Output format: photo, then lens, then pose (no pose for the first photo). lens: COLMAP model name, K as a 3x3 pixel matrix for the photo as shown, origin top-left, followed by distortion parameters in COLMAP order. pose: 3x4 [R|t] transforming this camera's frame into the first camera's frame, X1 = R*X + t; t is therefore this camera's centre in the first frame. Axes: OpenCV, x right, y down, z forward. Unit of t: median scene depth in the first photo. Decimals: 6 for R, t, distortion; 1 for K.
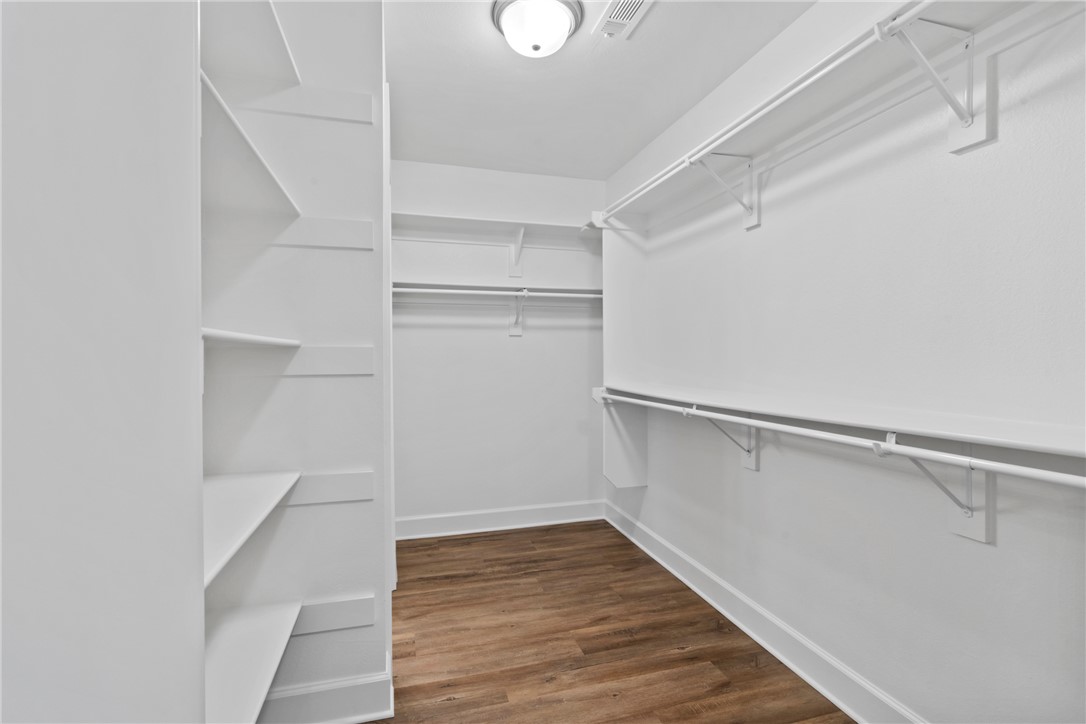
lens RADIAL K [[496.9, 0, 544.5], [0, 496.9, 358.6], [0, 0, 1]] dist [-0.002429, 0.000647]
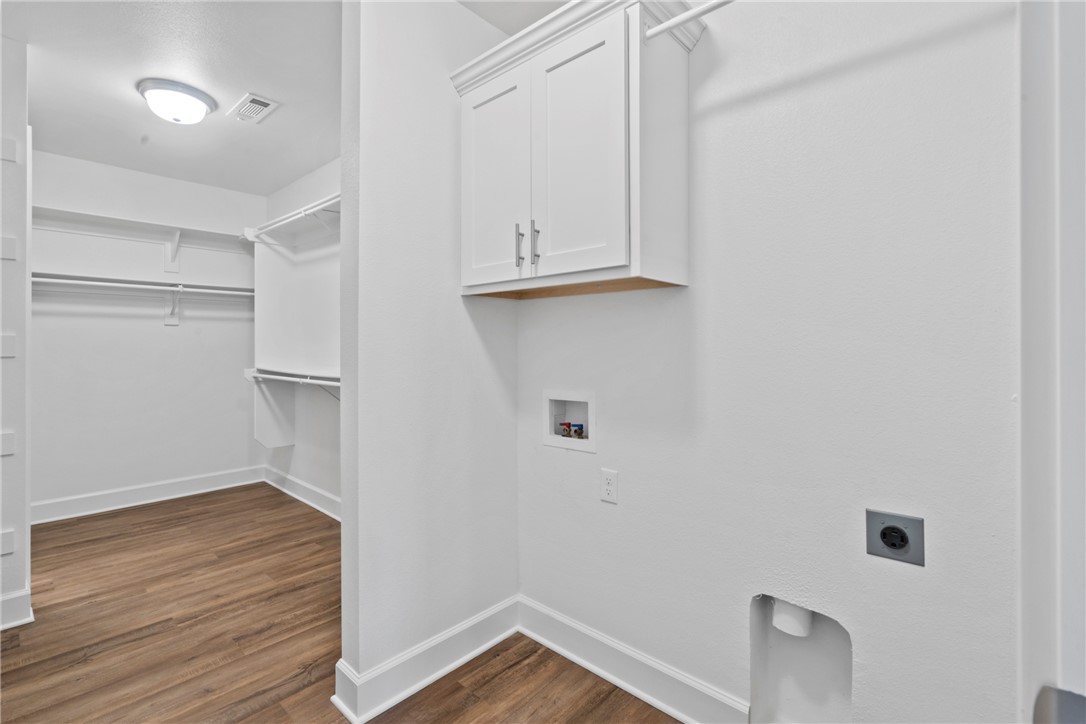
lens RADIAL K [[496.9, 0, 536.3], [0, 496.9, 341.4], [0, 0, 1]] dist [-0.002429, 0.000647]
pose [[0.857626, 0.005196, 0.514247, 0.093115], [0.000310, 0.999944, -0.010621, 0.003481], [-0.514273, 0.009268, 0.857576, -0.487381]]
